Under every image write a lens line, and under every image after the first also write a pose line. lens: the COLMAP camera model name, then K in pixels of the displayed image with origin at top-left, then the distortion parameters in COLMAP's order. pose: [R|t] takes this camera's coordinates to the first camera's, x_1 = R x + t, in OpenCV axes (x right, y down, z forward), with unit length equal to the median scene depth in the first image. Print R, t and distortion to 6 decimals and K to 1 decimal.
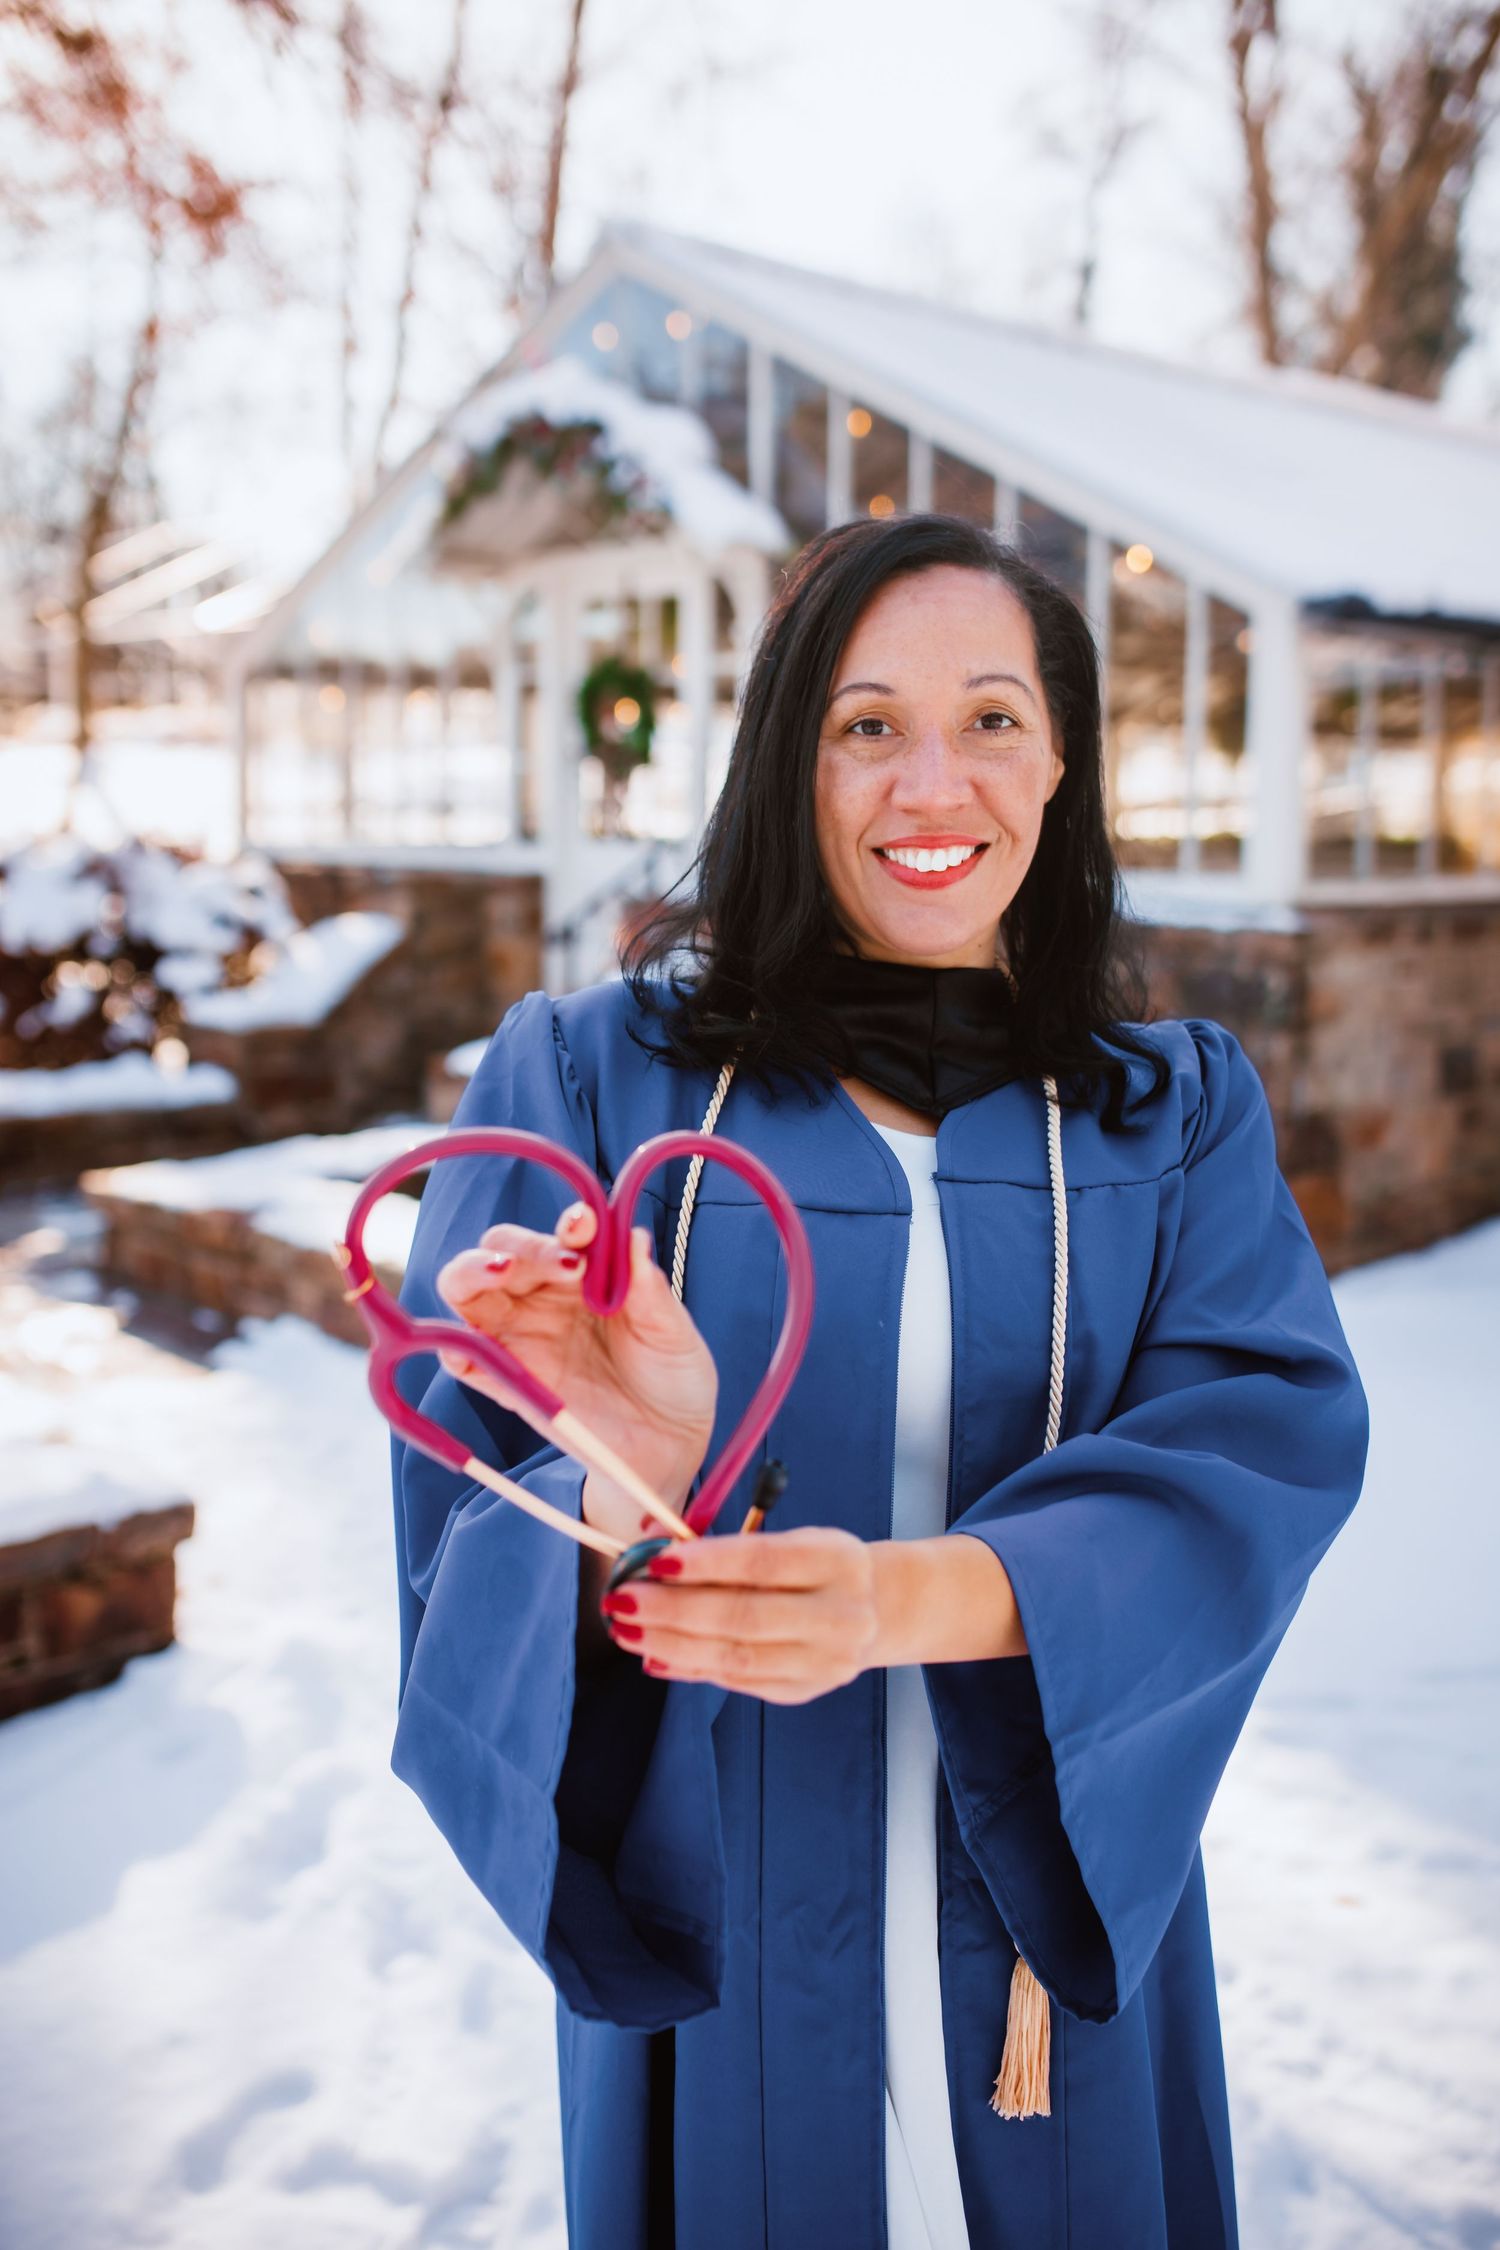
lens RADIAL K [[2192.7, 0, 750.0], [0, 2192.7, 1125.0], [0, 0, 1]] dist [-0.020234, 0.005859]
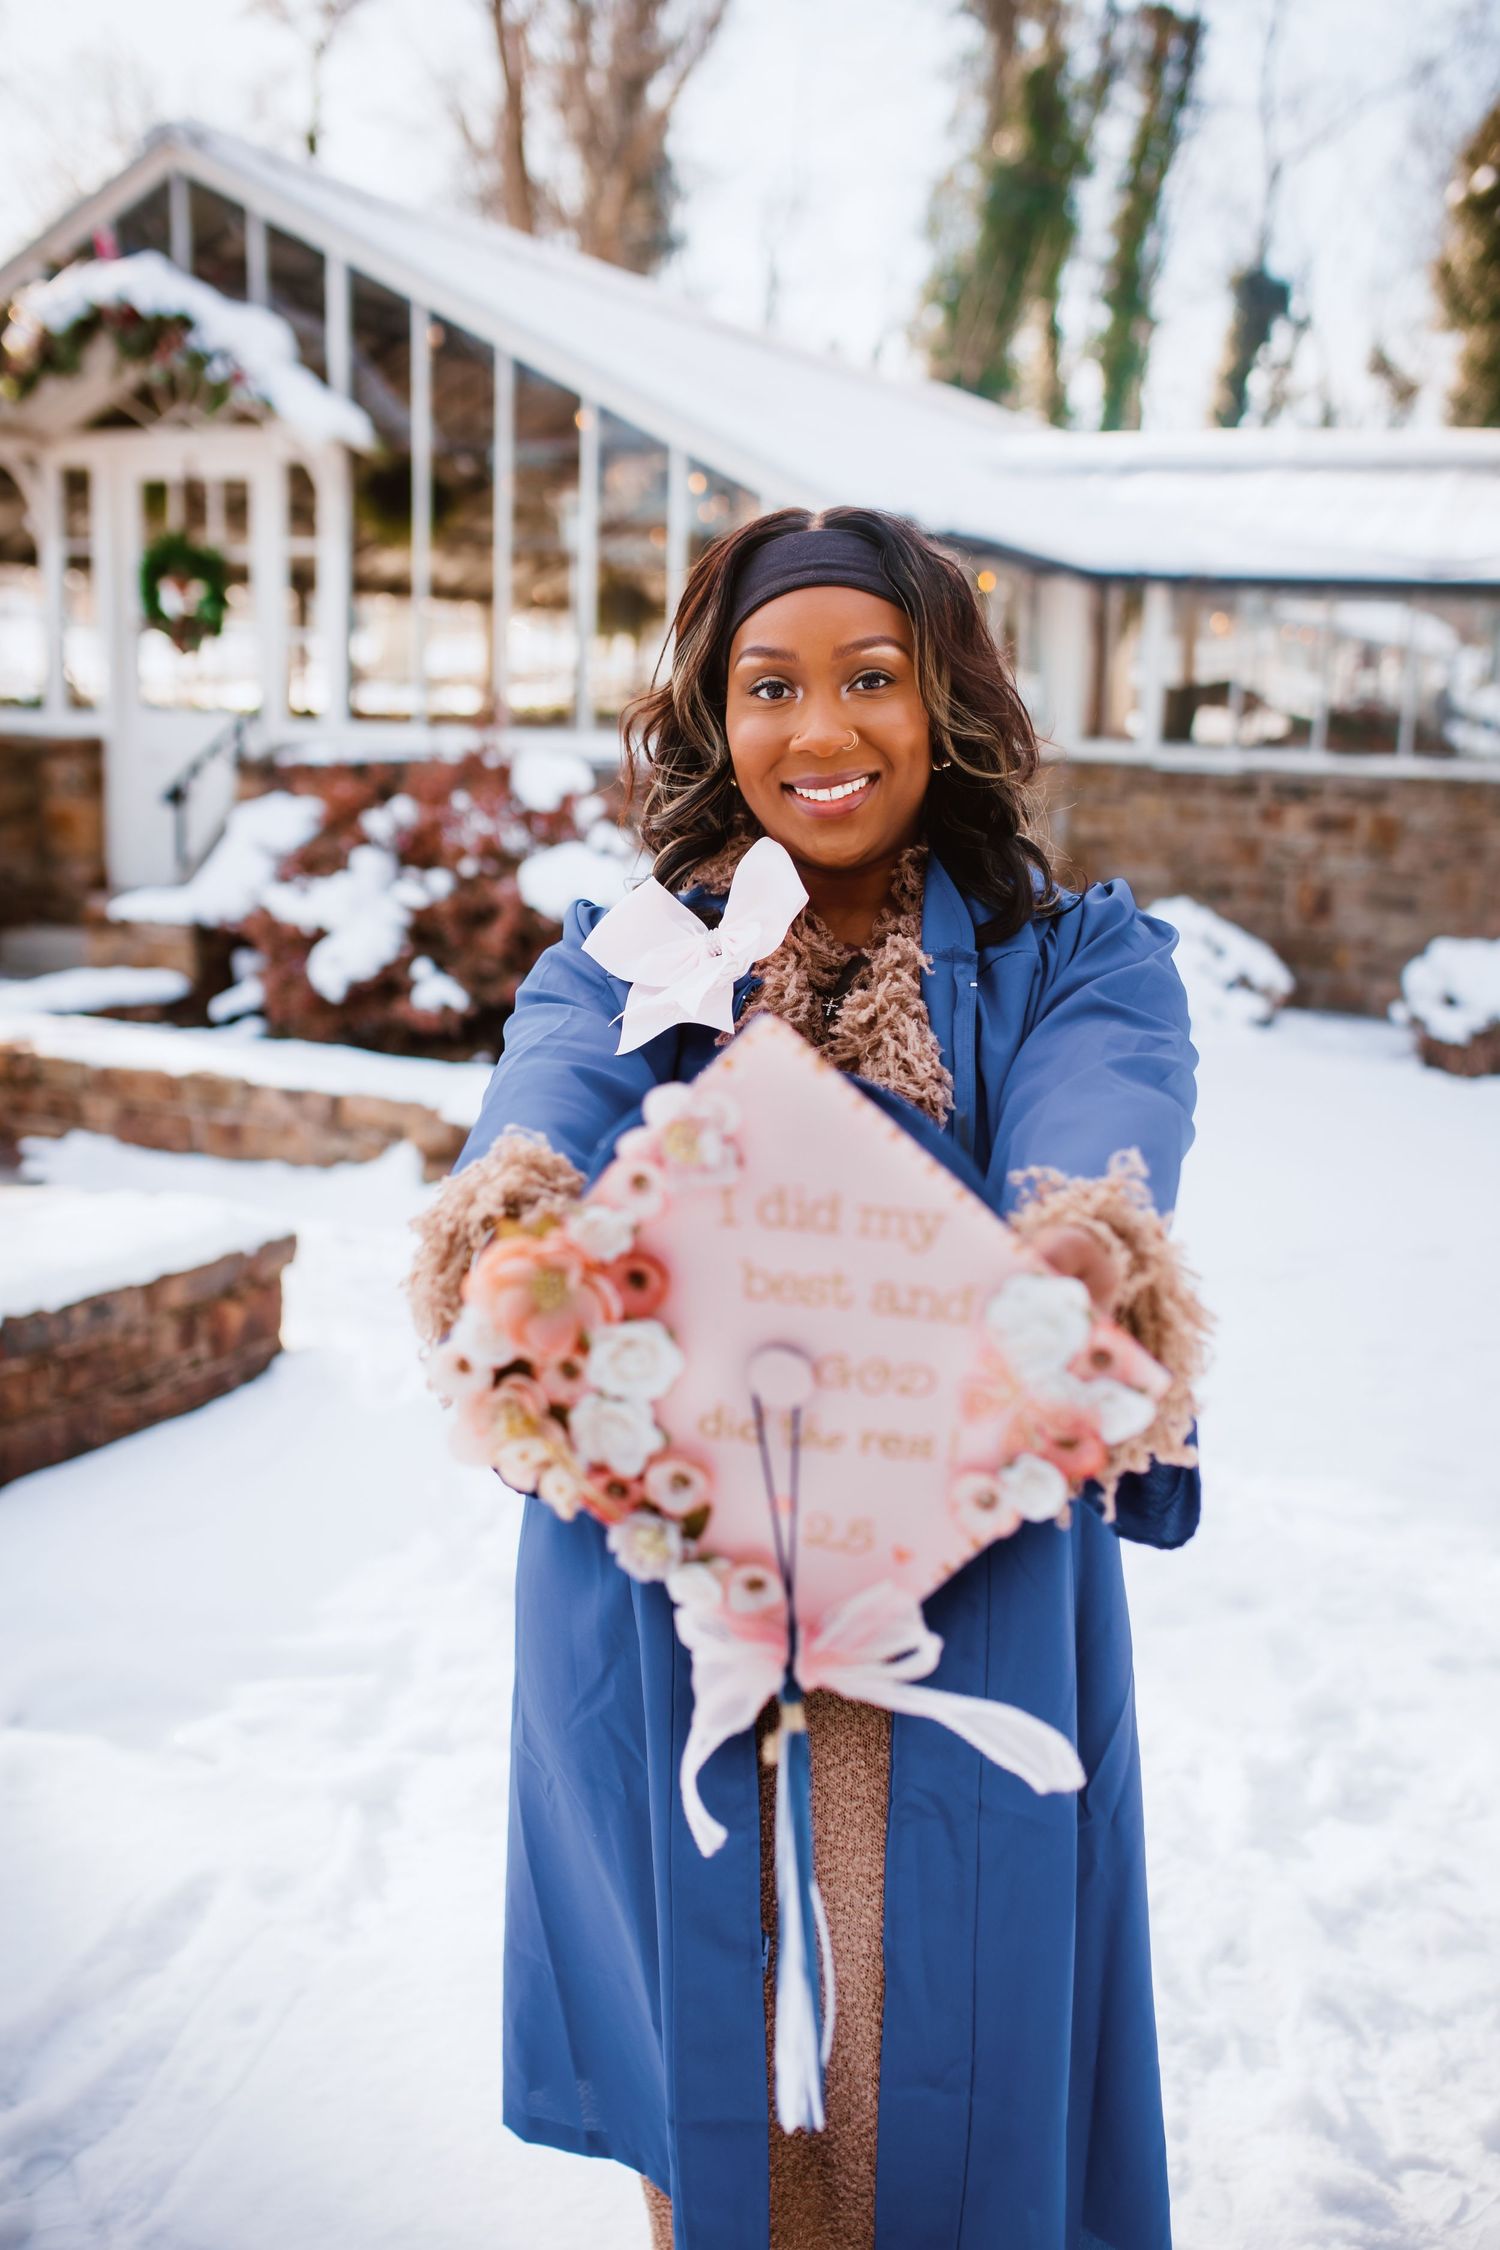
lens RADIAL K [[2192.7, 0, 750.0], [0, 2192.7, 1125.0], [0, 0, 1]] dist [-0.020234, 0.005859]
pose [[0.933648, -0.055326, 0.353894, -0.199859], [0.035617, 0.997442, 0.061970, 0.018662], [-0.356417, -0.045254, 0.933230, -0.114138]]
